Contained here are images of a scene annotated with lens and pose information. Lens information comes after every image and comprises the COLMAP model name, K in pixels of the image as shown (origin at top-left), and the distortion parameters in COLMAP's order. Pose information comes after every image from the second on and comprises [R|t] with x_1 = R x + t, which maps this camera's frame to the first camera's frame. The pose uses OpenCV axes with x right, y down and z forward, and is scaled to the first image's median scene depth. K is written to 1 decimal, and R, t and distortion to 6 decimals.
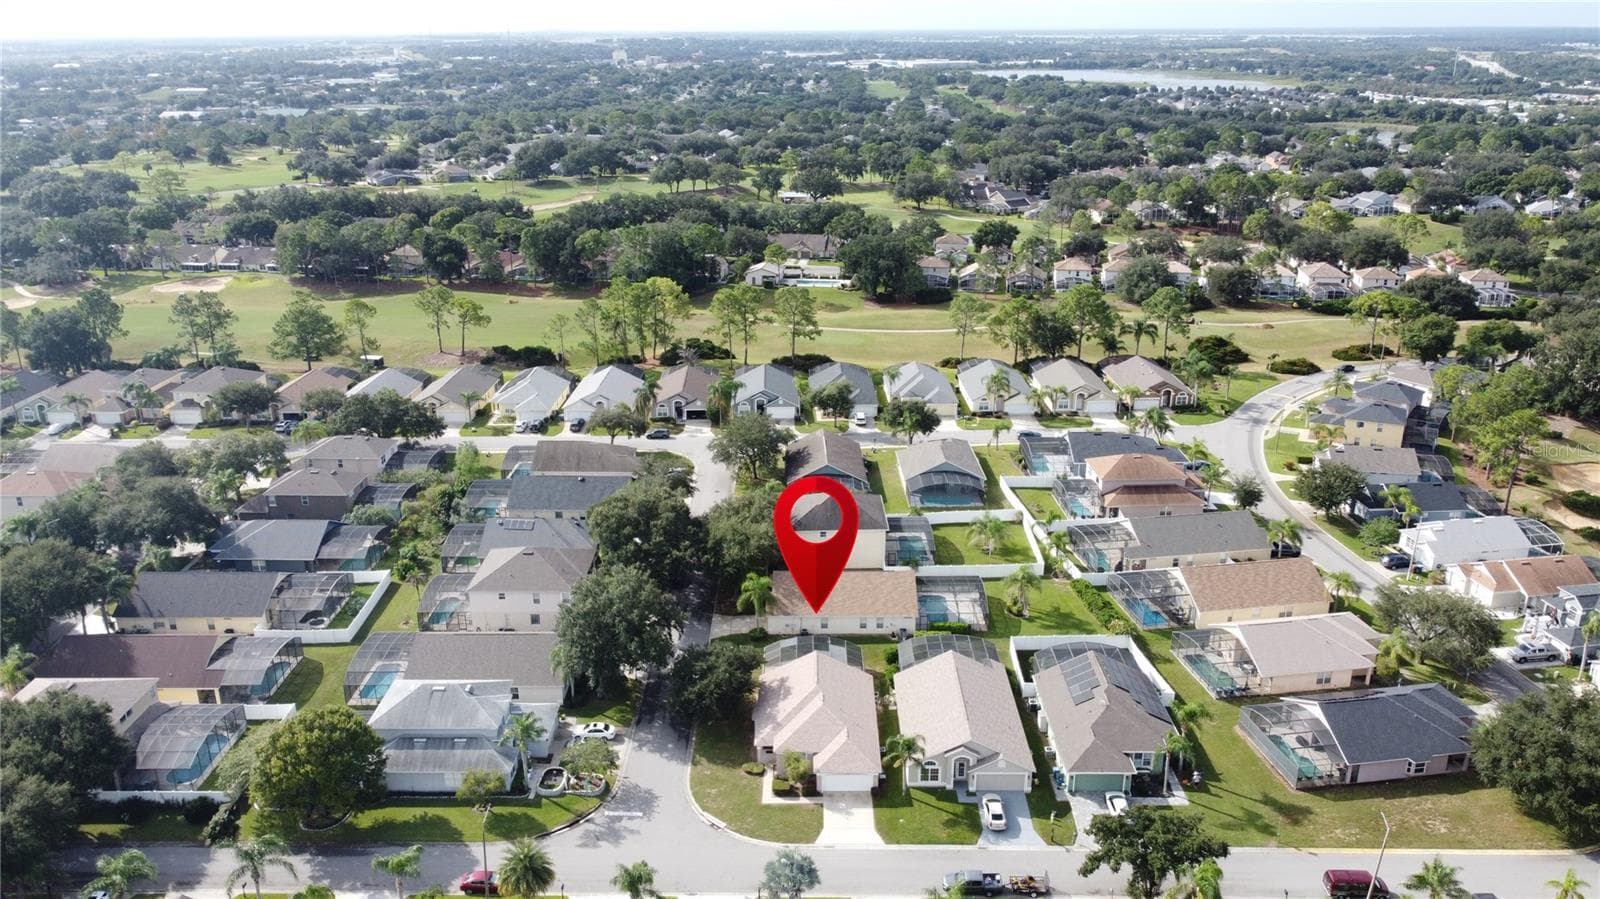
lens RADIAL K [[1207.7, 0, 800.0], [0, 1207.7, 449.5], [0, 0, 1]] dist [0.000225, -0.010871]
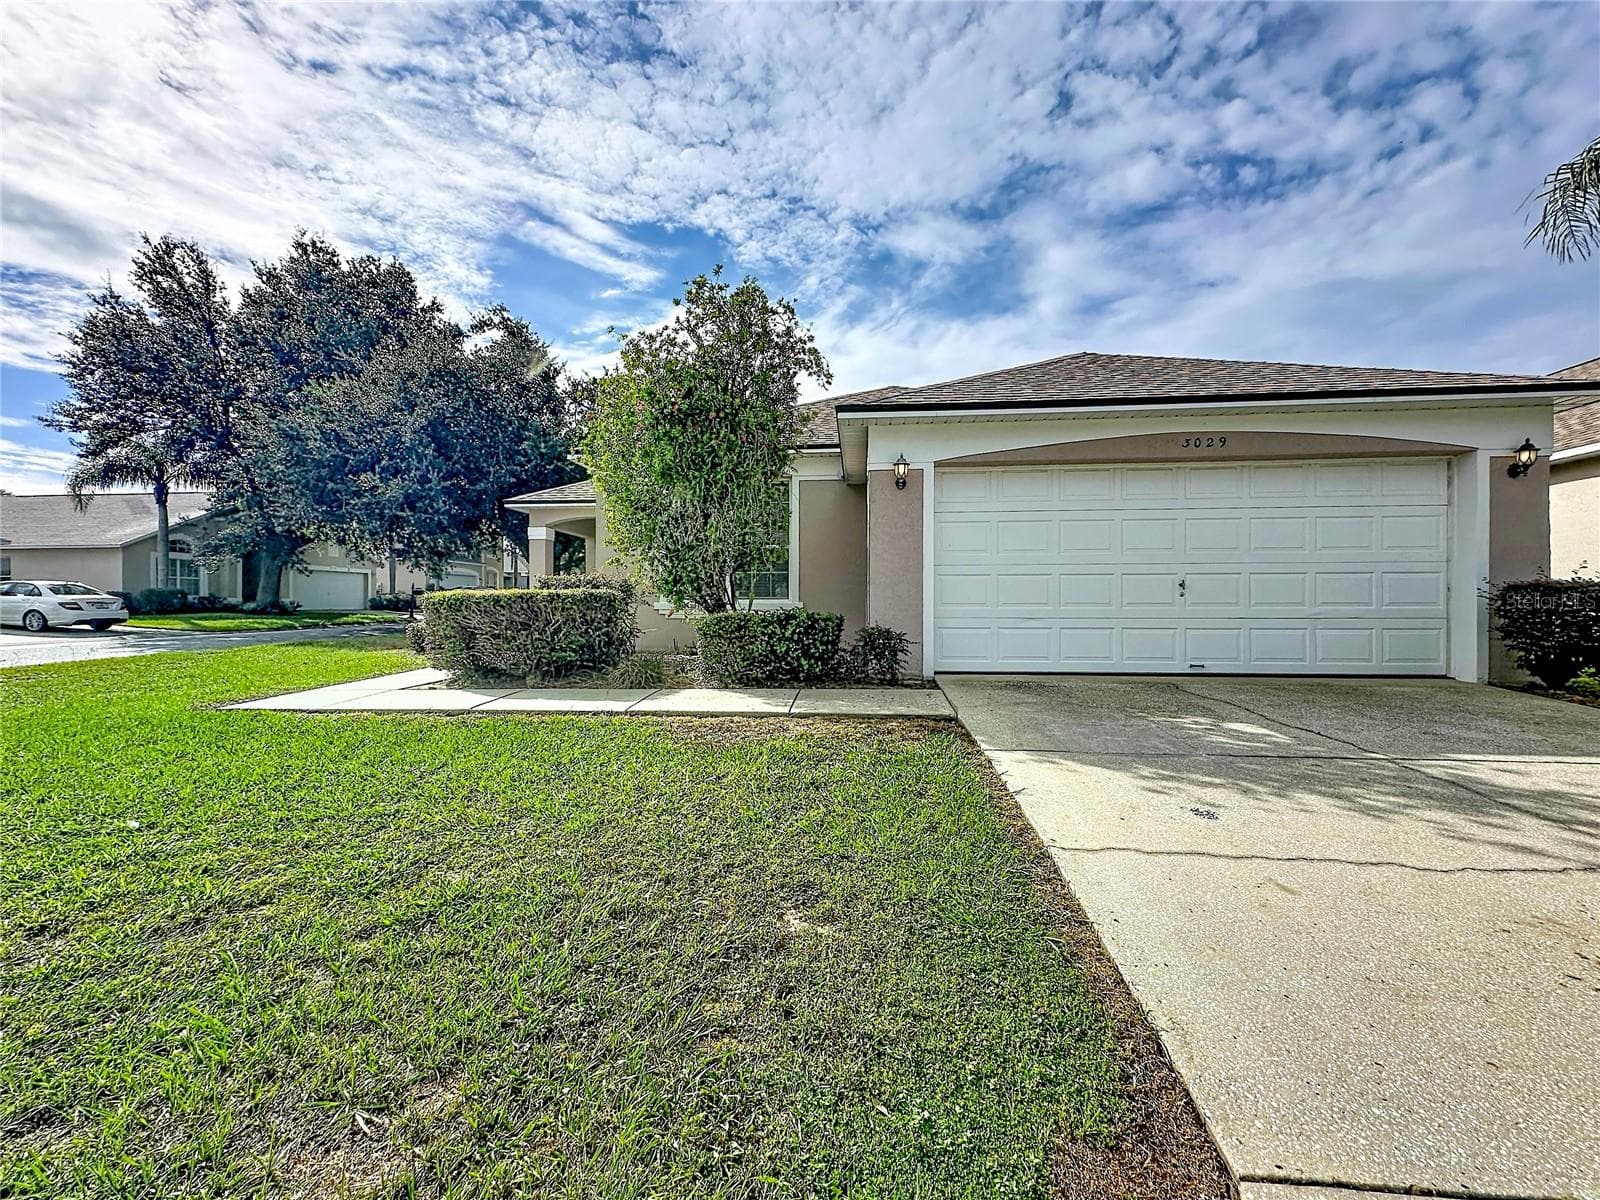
lens RADIAL K [[646.3, 0, 803.7], [0, 646.3, 600.6], [0, 0, 1]] dist [-0.000465, 0.000046]
pose [[0.996989, 0.003778, -0.077454, 0.010677], [-0.029311, 0.943075, -0.331286, 0.251481], [0.071794, 0.332559, 0.940346, 0.805162]]
